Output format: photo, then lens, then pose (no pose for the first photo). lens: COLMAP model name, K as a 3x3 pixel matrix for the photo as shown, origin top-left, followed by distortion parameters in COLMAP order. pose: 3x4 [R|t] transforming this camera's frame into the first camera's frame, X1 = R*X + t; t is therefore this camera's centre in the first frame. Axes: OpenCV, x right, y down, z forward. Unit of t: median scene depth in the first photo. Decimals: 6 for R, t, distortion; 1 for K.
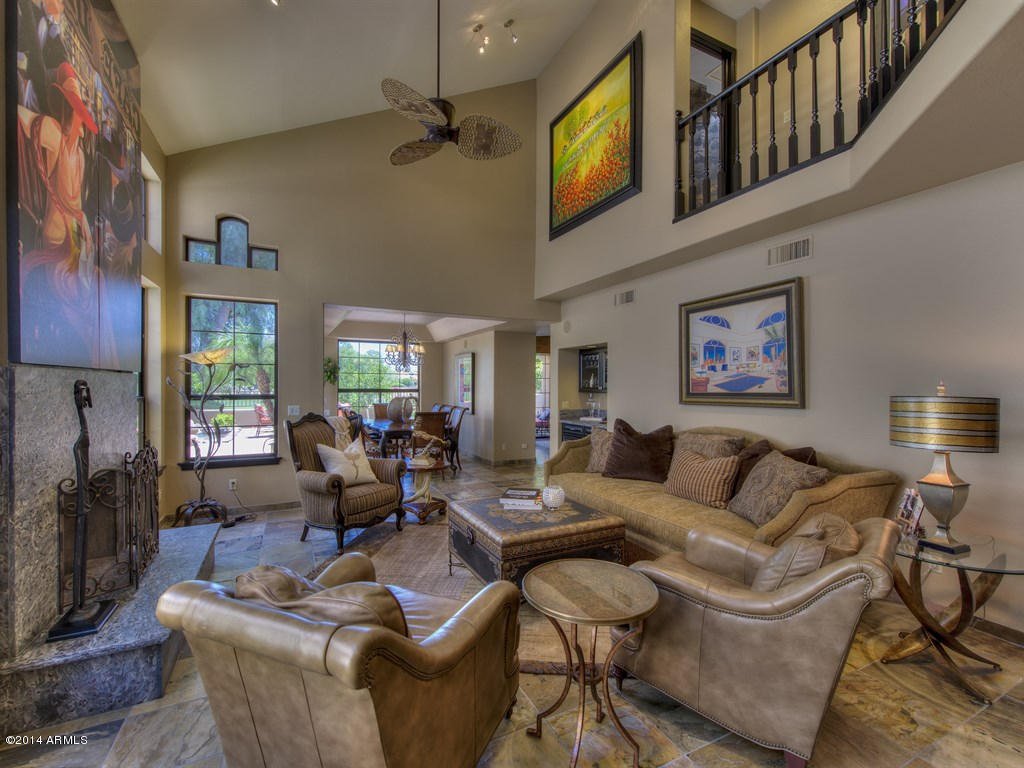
lens RADIAL K [[453.1, 0, 508.2], [0, 453.1, 379.9], [0, 0, 1]] dist [0.002089, -0.000039]
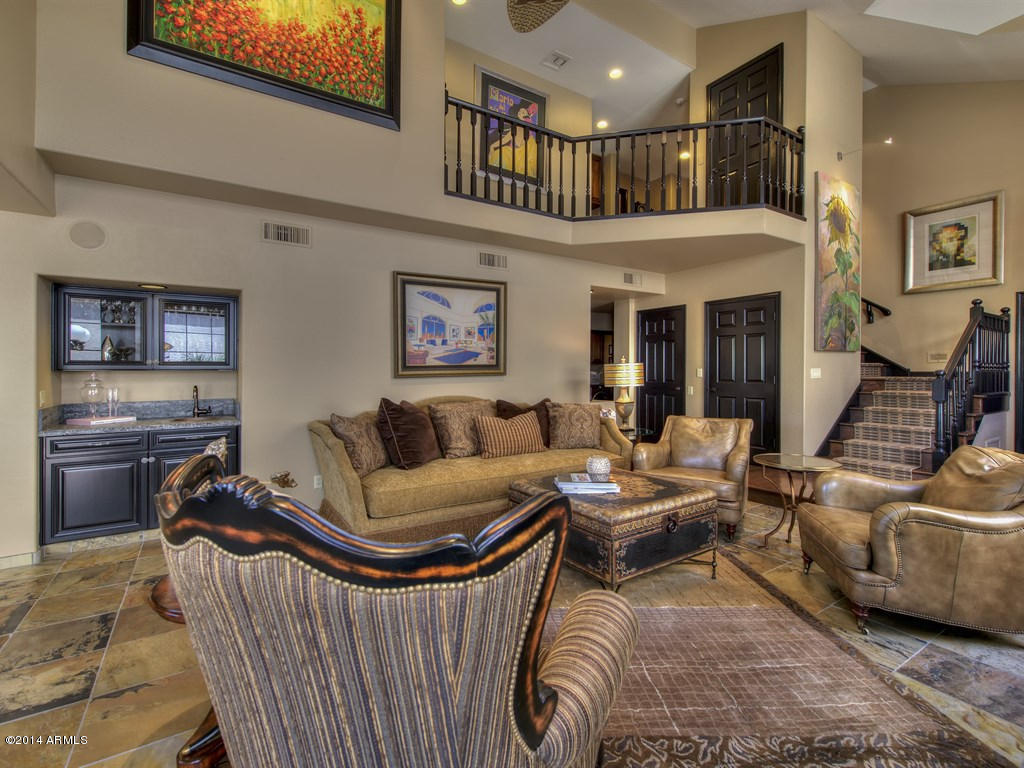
lens RADIAL K [[453.1, 0, 505.0], [0, 453.1, 379.6], [0, 0, 1]] dist [0.002089, -0.000039]
pose [[-0.100305, -0.011408, 0.994891, -0.641085], [0.000640, 0.999933, 0.011530, 0.050946], [-0.994956, 0.001793, -0.100291, 0.966554]]
